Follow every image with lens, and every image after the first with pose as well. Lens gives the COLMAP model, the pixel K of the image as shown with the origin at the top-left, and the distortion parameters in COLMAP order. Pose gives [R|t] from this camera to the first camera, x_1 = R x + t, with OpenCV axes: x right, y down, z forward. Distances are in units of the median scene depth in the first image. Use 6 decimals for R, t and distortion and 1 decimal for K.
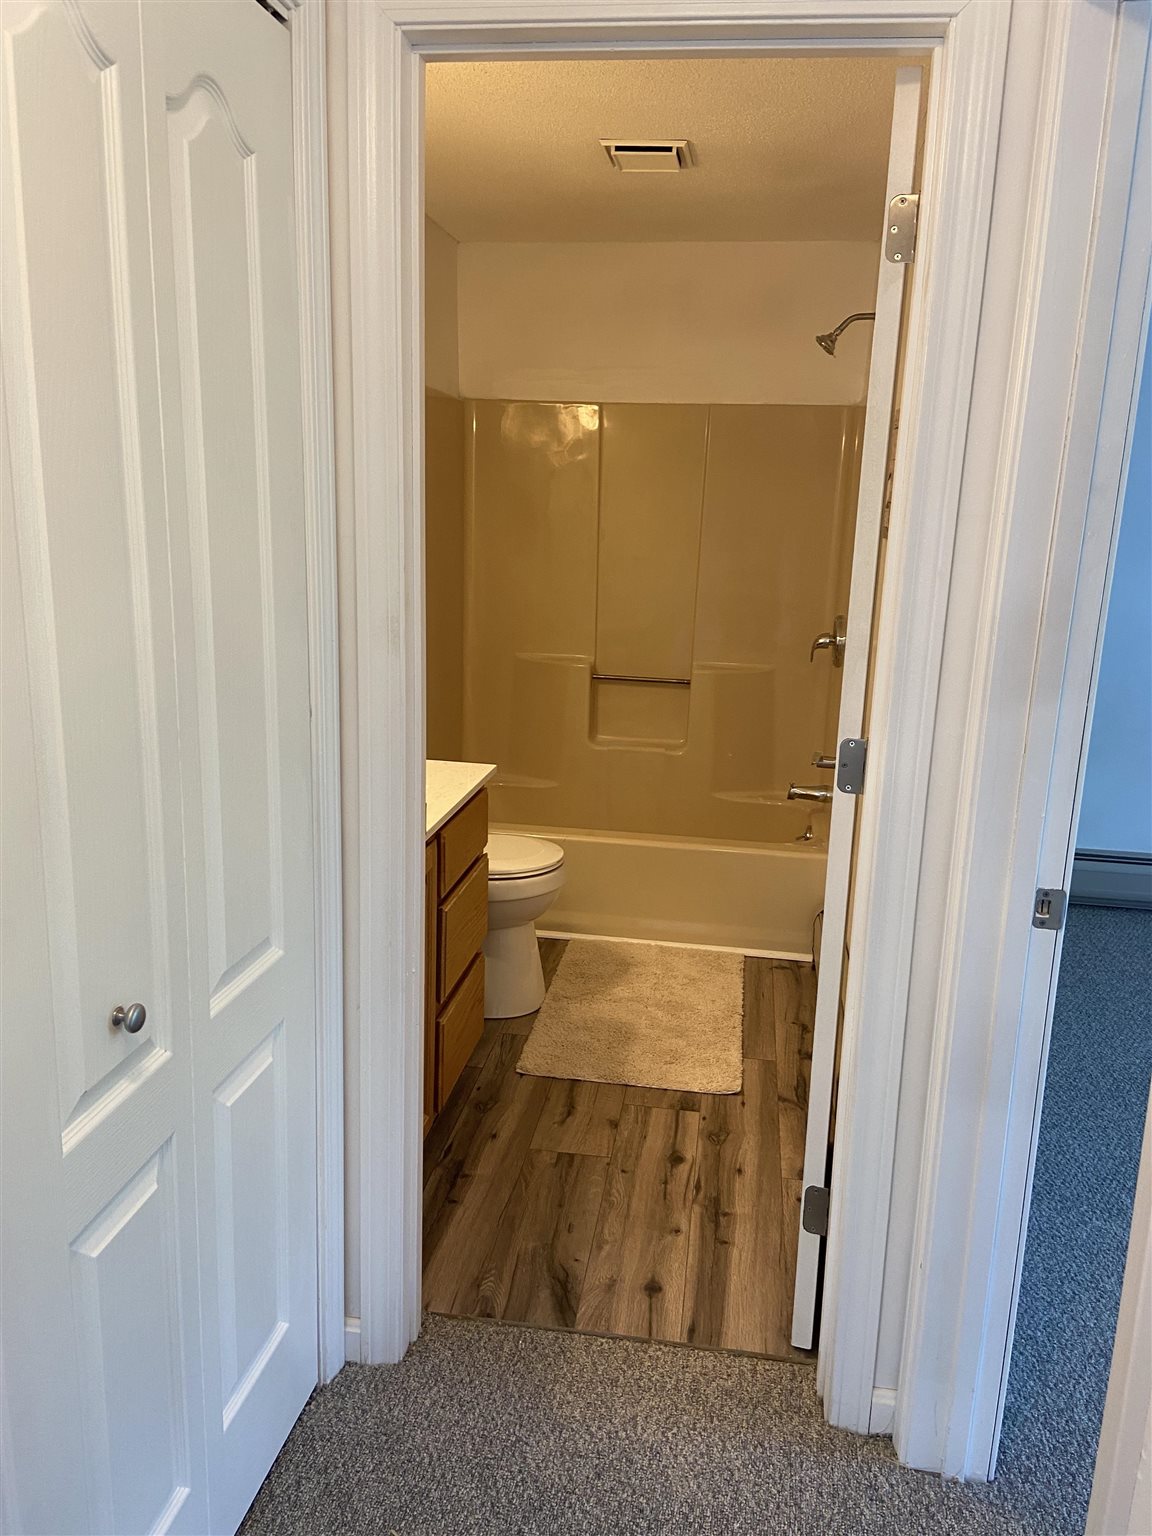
lens RADIAL K [[1166.1, 0, 579.3], [0, 1166.1, 765.5], [0, 0, 1]] dist [0.118819, -0.147921]
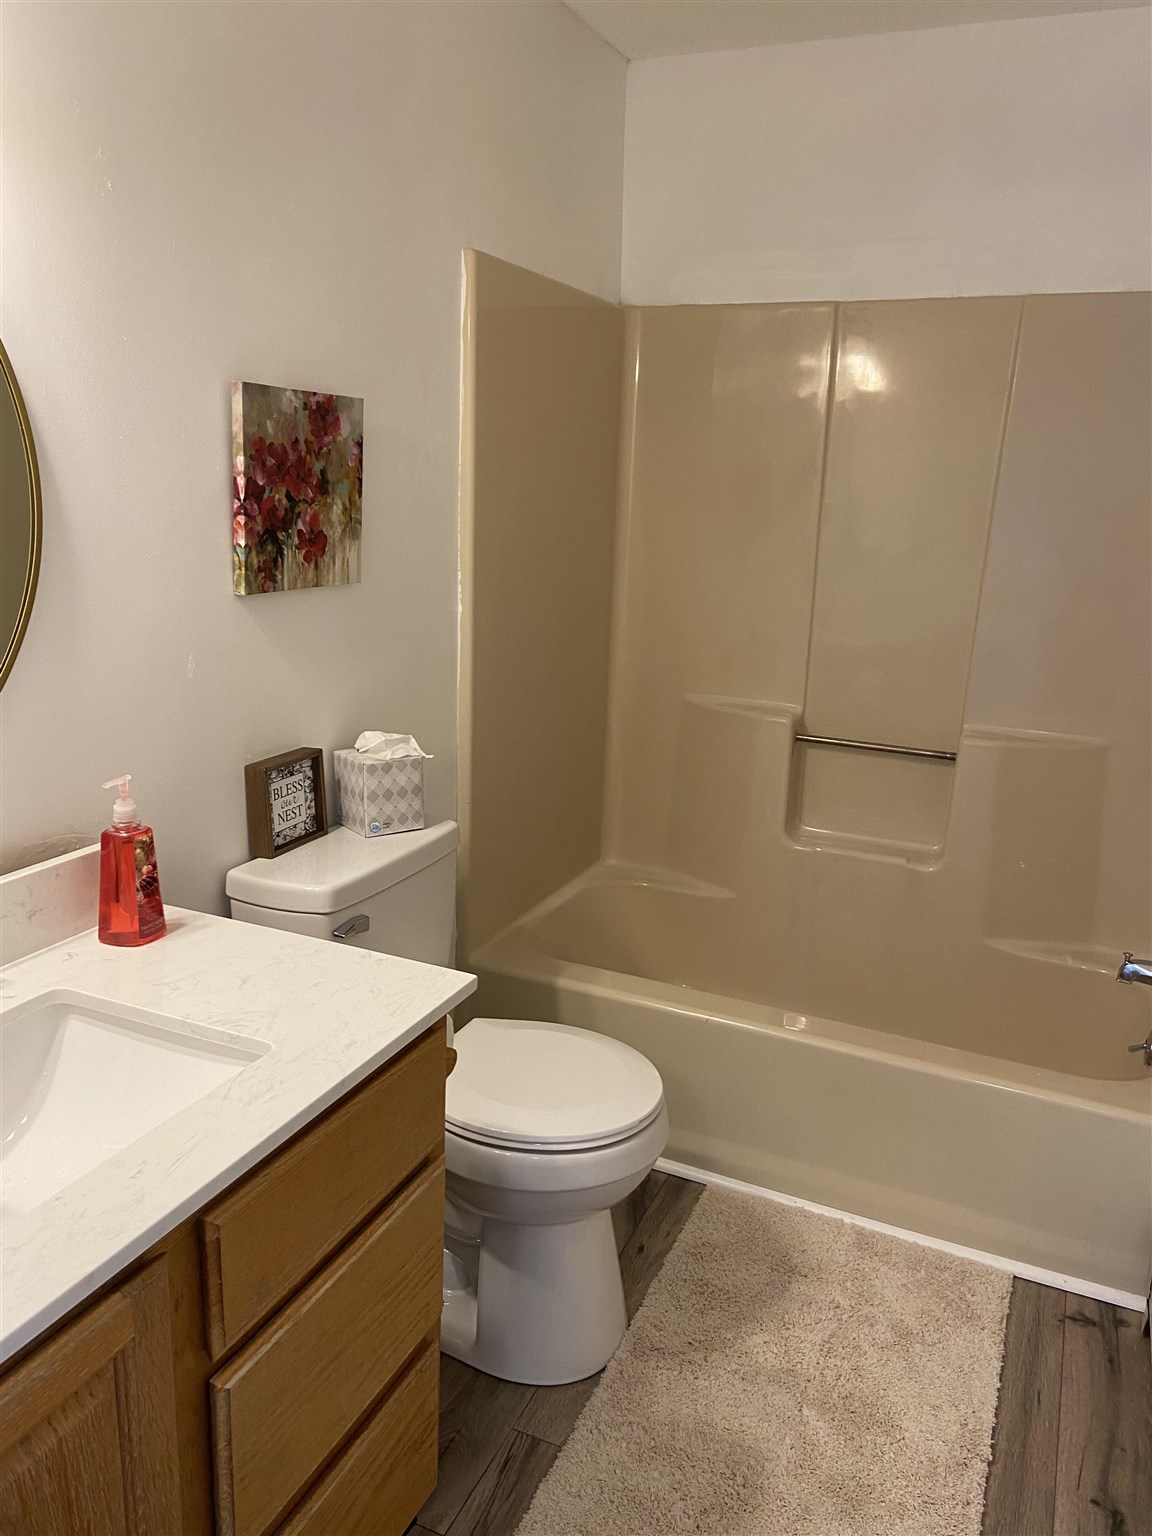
lens RADIAL K [[1166.1, 0, 577.1], [0, 1166.1, 773.1], [0, 0, 1]] dist [0.118819, -0.147921]
pose [[0.965675, 0.065989, -0.251230, 0.067790], [-0.061135, 0.997762, 0.027084, -0.077522], [0.252455, -0.010796, 0.967548, 0.406284]]
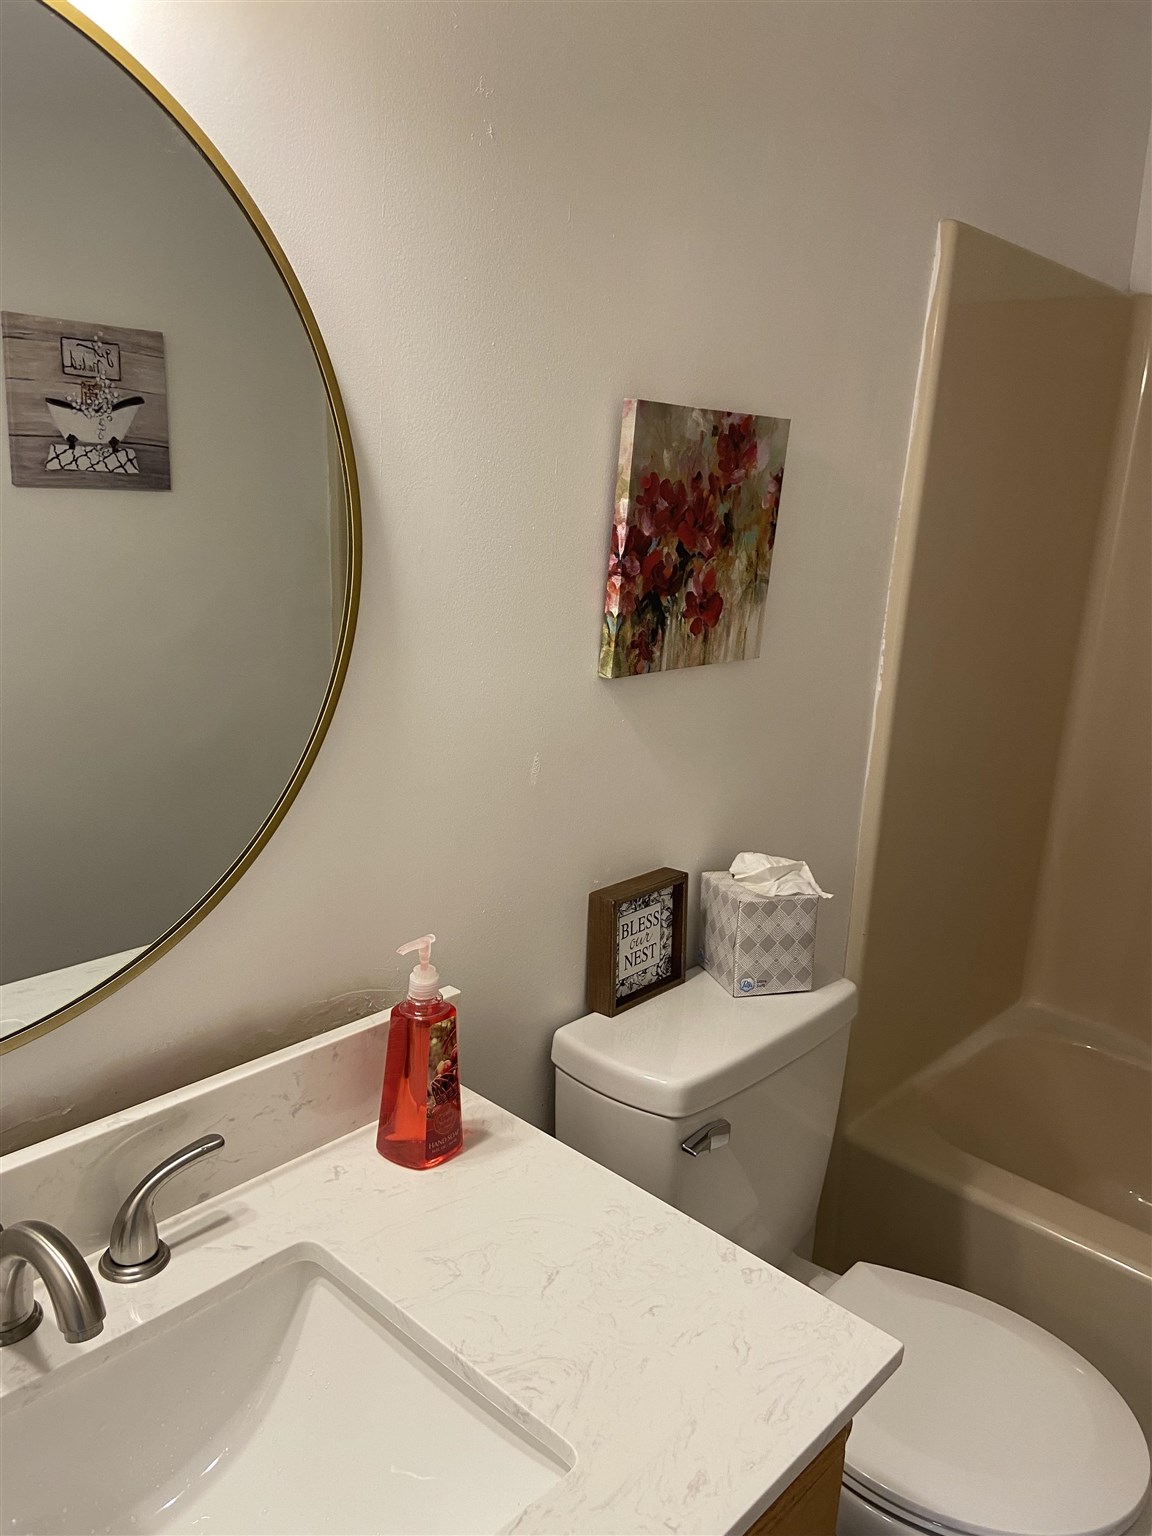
lens RADIAL K [[1166.1, 0, 580.4], [0, 1166.1, 773.6], [0, 0, 1]] dist [0.118819, -0.147921]
pose [[0.838729, 0.149798, -0.523540, -0.000395], [-0.146704, 0.988031, 0.047676, -0.114424], [0.524415, 0.036818, 0.850666, 0.522153]]
